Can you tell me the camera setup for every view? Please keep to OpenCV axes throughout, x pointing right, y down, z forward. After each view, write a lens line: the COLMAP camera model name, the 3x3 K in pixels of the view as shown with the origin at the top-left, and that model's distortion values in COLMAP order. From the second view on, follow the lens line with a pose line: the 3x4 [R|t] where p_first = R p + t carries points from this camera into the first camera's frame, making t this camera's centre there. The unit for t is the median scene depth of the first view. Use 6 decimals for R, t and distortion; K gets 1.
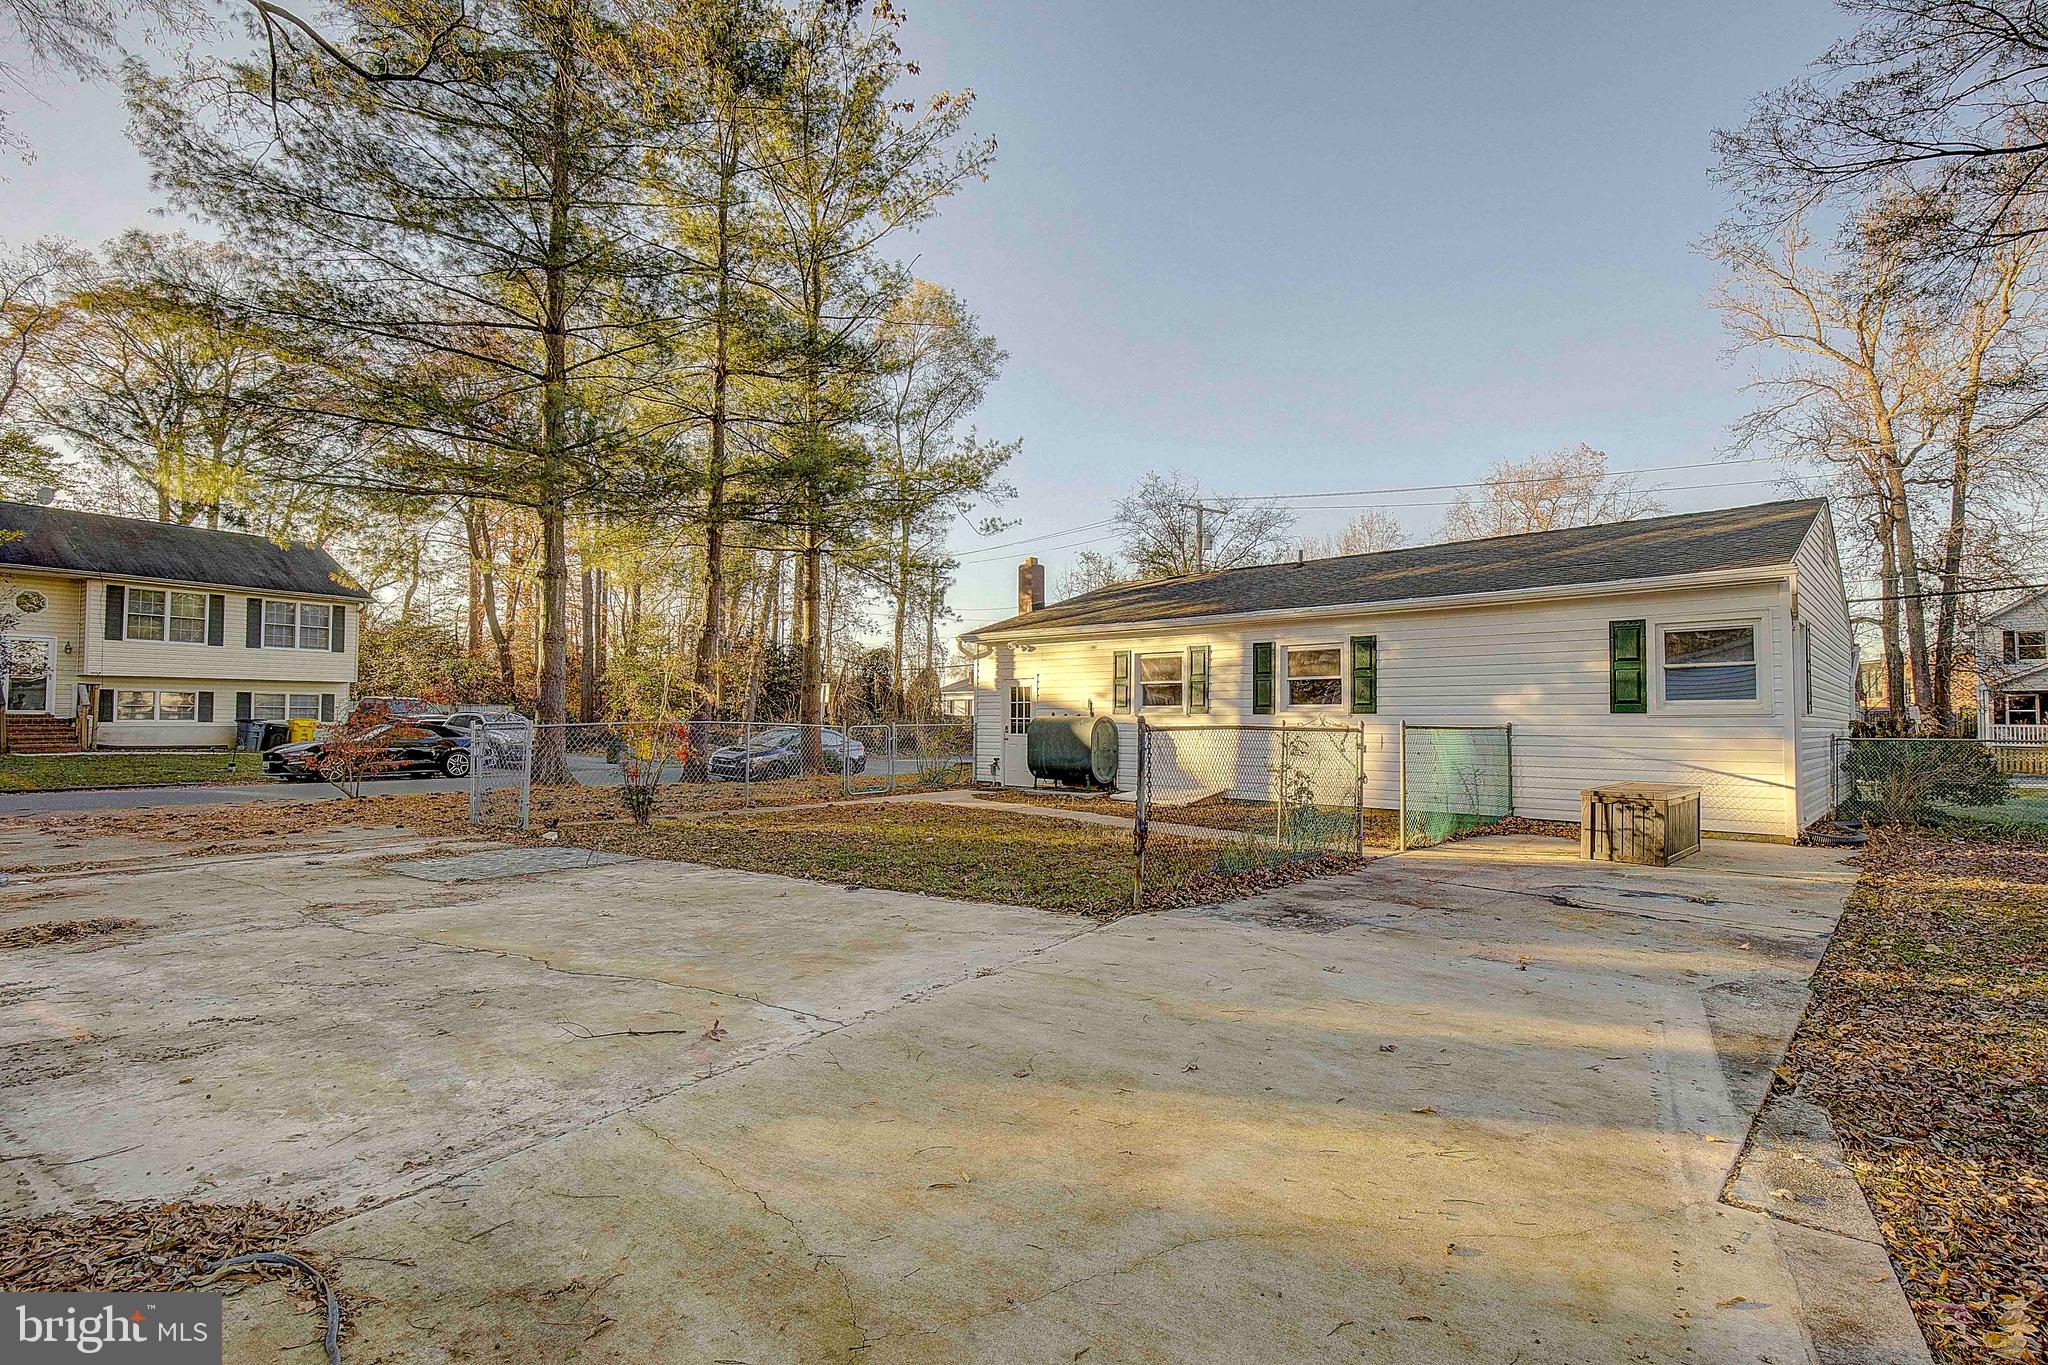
lens RADIAL K [[924.4, 0, 1024.0], [0, 924.4, 682.5], [0, 0, 1]] dist [-0.034163, 0.000069]
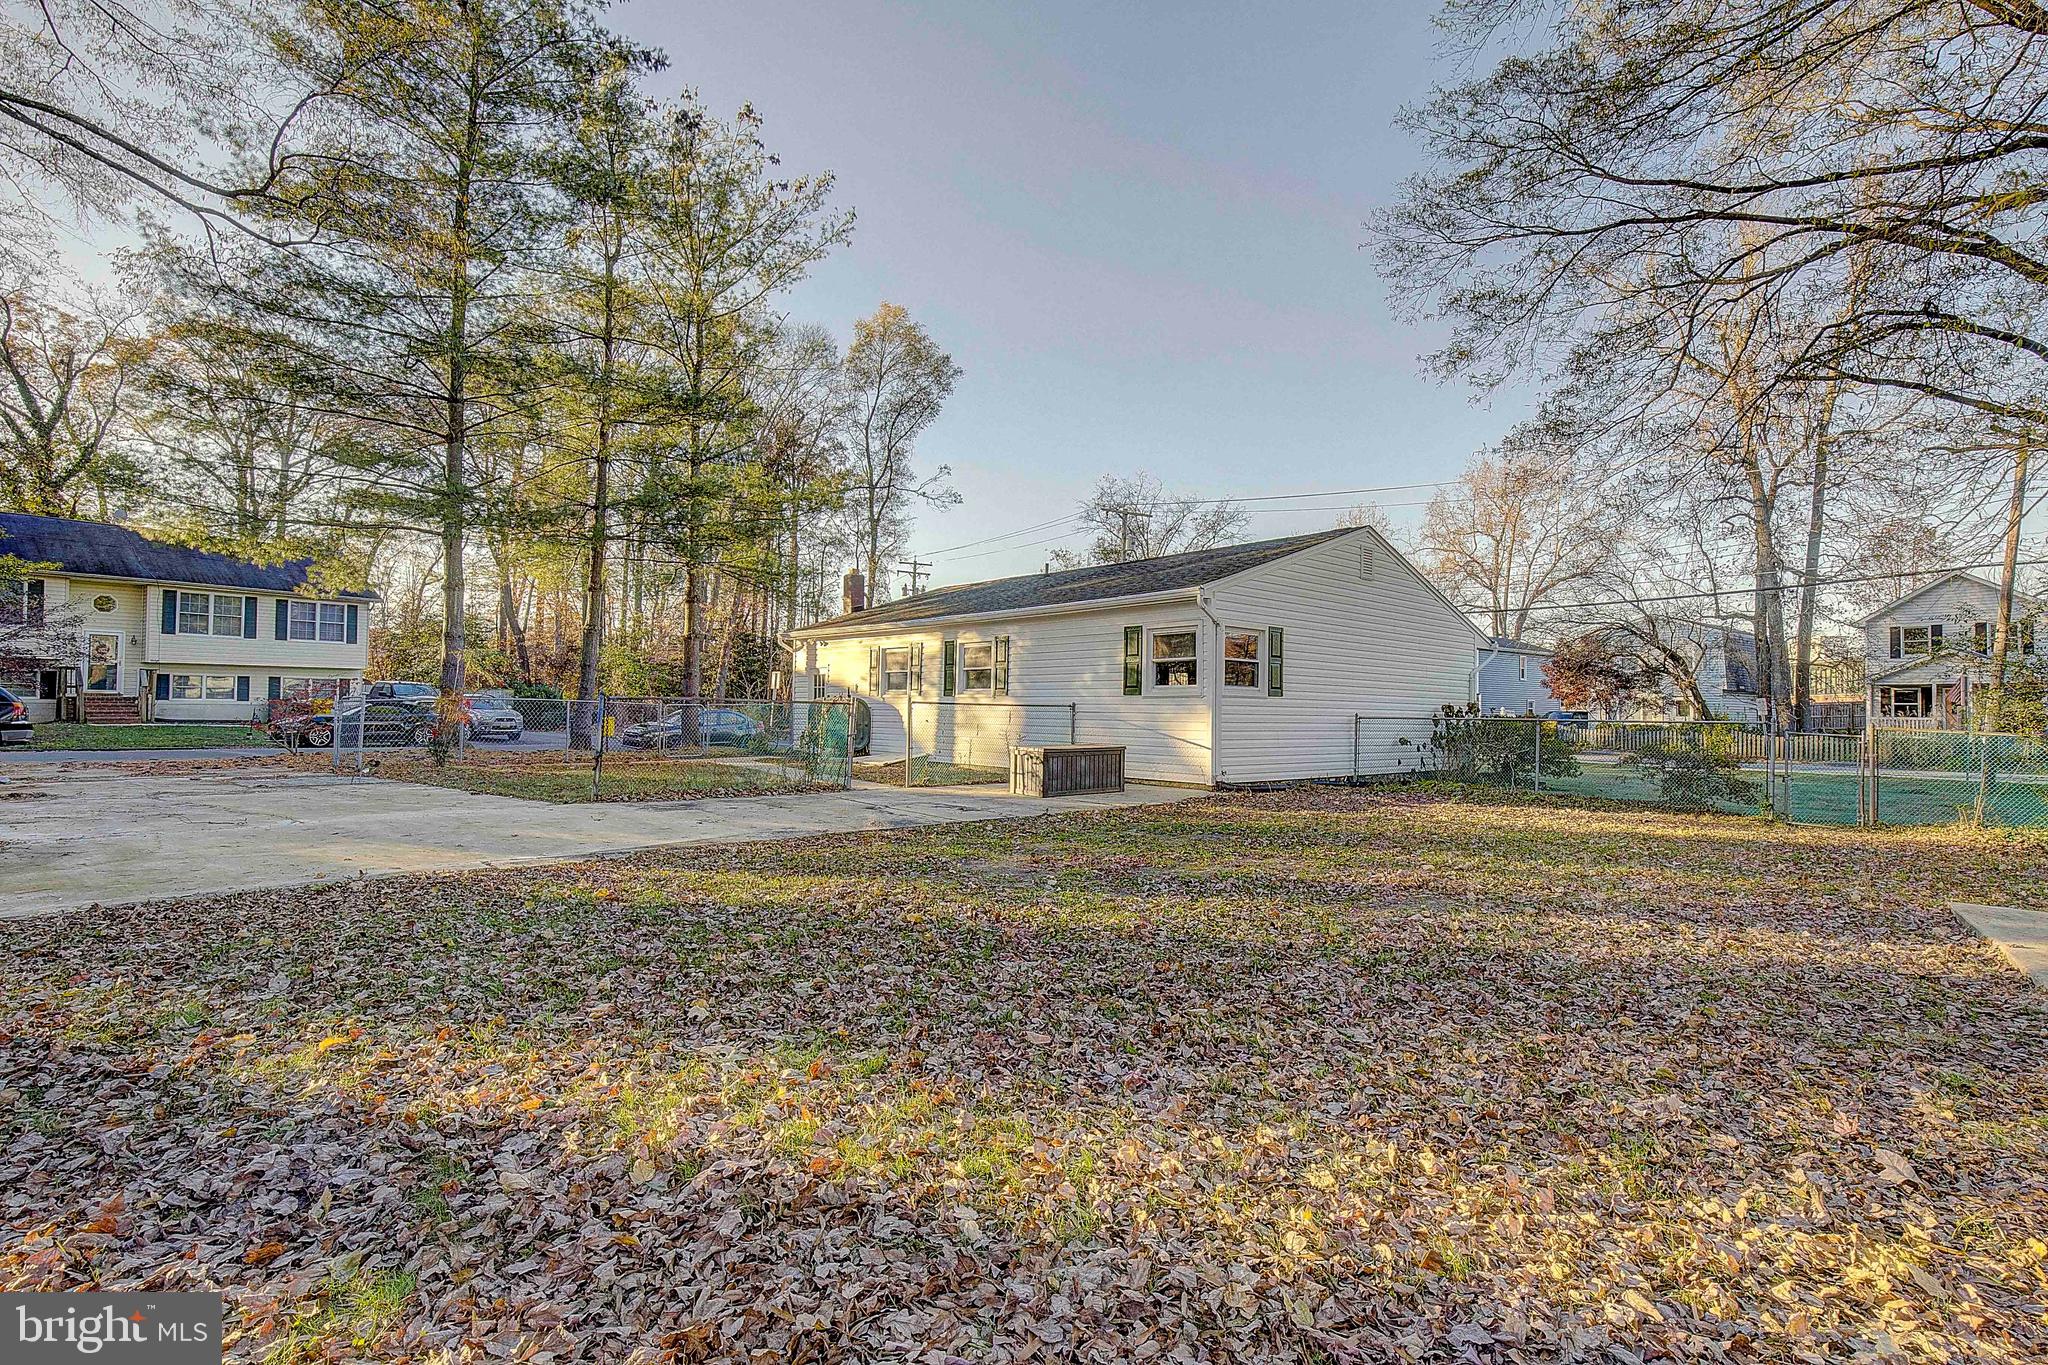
lens RADIAL K [[910.9, 0, 1024.0], [0, 910.9, 682.5], [0, 0, 1]] dist [-0.044364, 0.000070]
pose [[0.998411, 0.004906, -0.056133, 0.341716], [-0.004235, 0.999918, 0.012055, -0.000079], [0.056188, -0.011798, 0.998351, -0.209299]]
